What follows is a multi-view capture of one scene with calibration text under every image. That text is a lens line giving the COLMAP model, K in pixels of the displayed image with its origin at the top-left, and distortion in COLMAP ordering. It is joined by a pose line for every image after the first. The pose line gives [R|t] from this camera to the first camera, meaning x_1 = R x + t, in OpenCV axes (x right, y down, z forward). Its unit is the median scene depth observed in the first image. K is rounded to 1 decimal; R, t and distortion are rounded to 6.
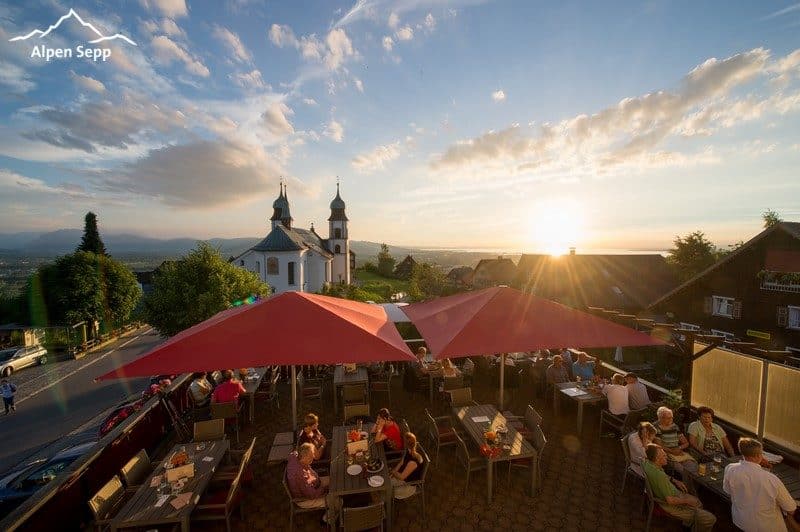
lens RADIAL K [[319.0, 0, 396.5], [0, 319.0, 266.4], [0, 0, 1]] dist [-0.018637, -0.000349]
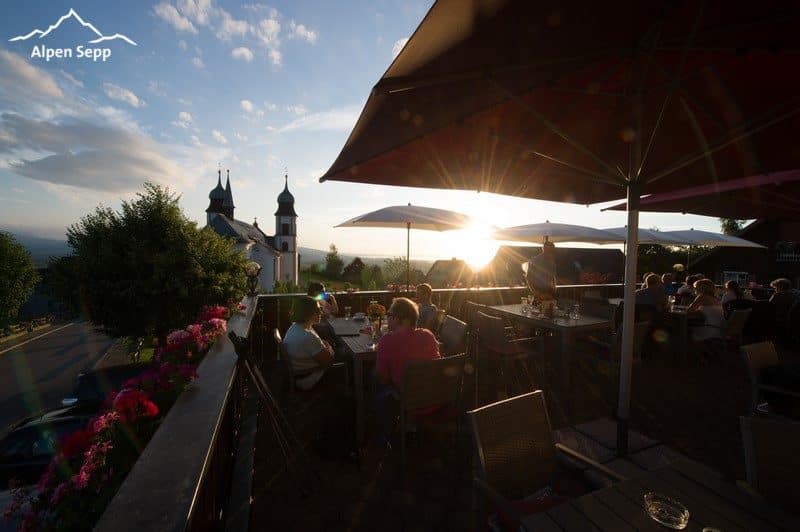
lens RADIAL K [[319.0, 0, 396.5], [0, 319.0, 267.8], [0, 0, 1]] dist [-0.018637, -0.000349]
pose [[0.981823, 0.010654, 0.189502, -0.137773], [-0.006962, 0.999773, -0.020141, 0.071167], [-0.189674, 0.018456, 0.981674, 0.139798]]
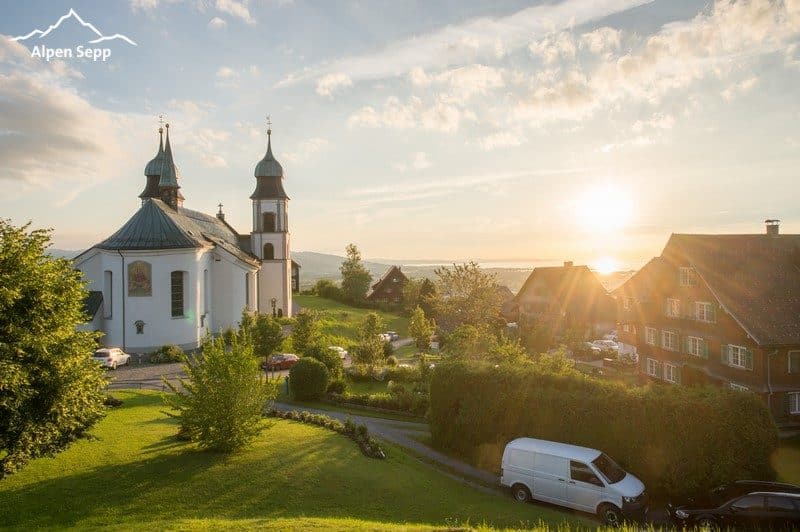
lens RADIAL K [[532.6, 0, 393.4], [0, 532.6, 264.5], [0, 0, 1]] dist [0.001074, -0.008239]
pose [[0.998319, -0.011268, 0.056861, -0.086841], [0.014390, 0.998394, -0.054790, 0.059514], [-0.056152, 0.055516, 0.996878, 0.318903]]
